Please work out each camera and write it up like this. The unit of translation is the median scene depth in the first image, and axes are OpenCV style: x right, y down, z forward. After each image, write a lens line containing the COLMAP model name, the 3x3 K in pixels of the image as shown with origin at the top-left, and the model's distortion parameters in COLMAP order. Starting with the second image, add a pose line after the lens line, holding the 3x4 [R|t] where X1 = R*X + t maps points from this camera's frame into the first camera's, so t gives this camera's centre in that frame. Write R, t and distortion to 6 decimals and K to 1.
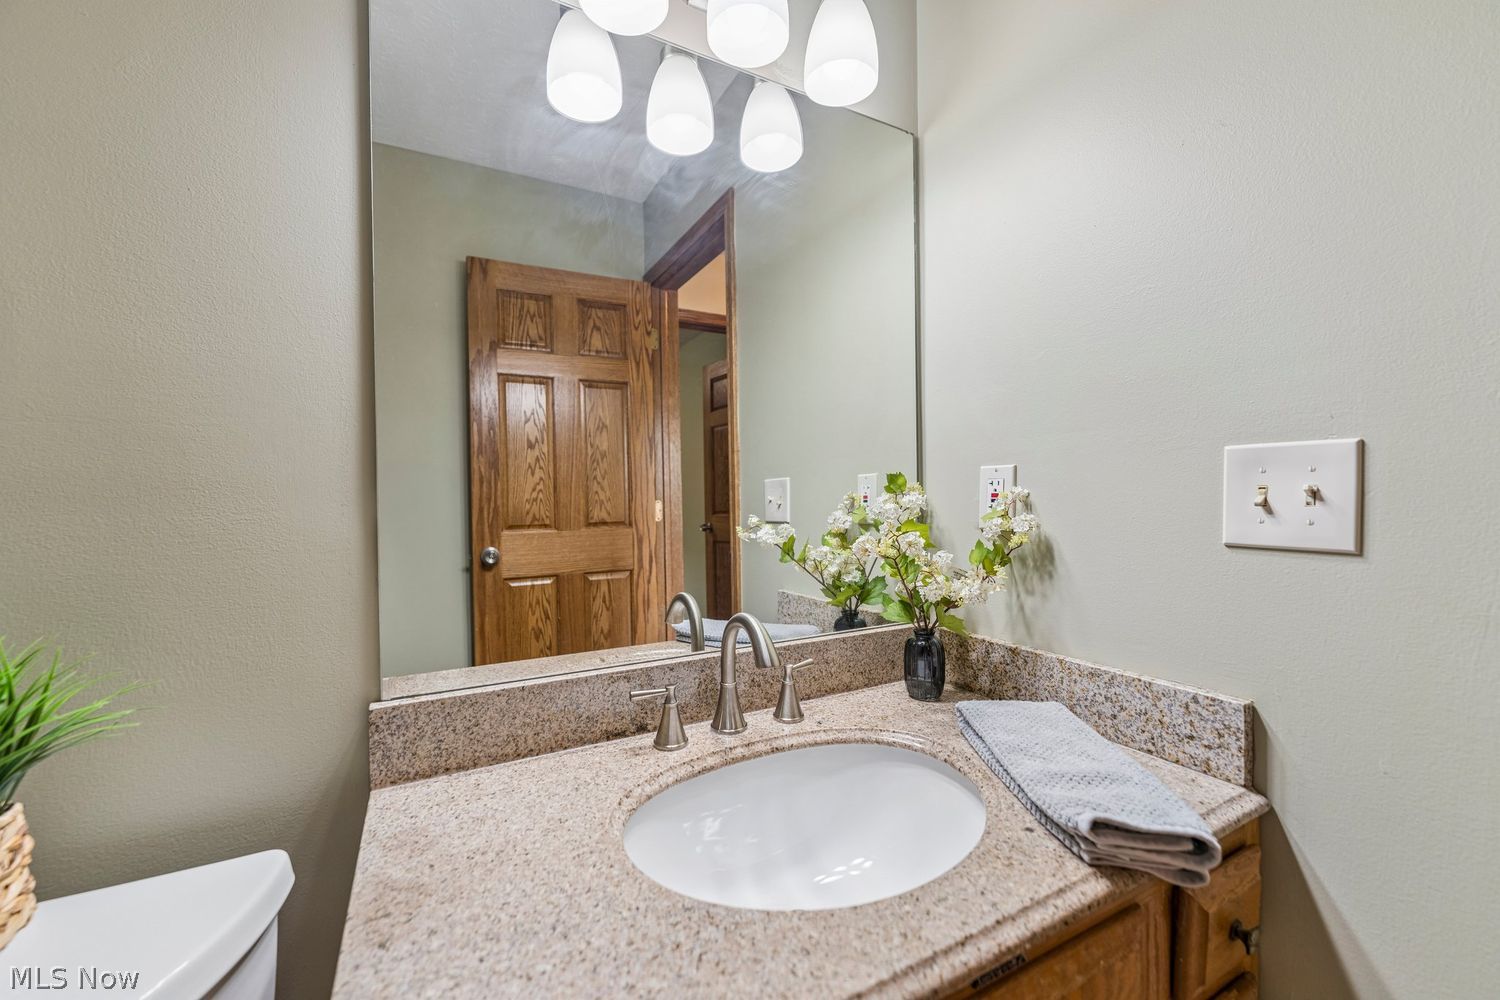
lens RADIAL K [[595.0, 0, 748.3], [0, 595.0, 501.1], [0, 0, 1]] dist [-0.001083, -0.000455]
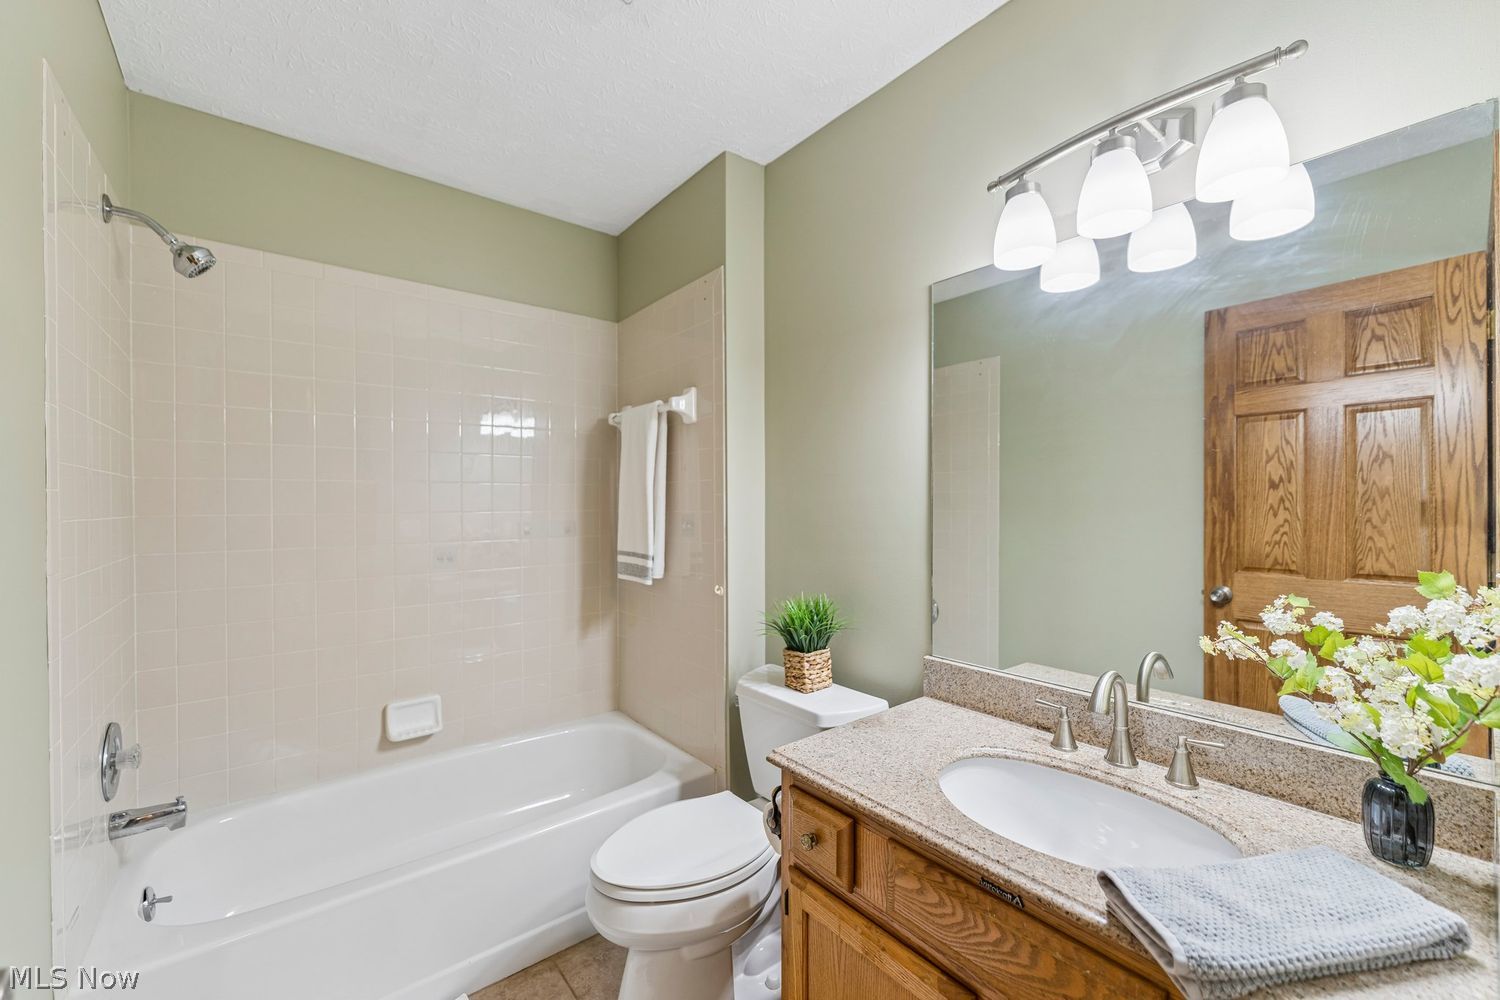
lens RADIAL K [[595.0, 0, 748.3], [0, 595.0, 501.1], [0, 0, 1]] dist [-0.001083, -0.000455]
pose [[0.182703, 0.008825, -0.983129, 0.431376], [-0.007750, 0.999942, 0.007536, -0.071153], [0.983138, 0.006242, 0.182761, -0.002420]]
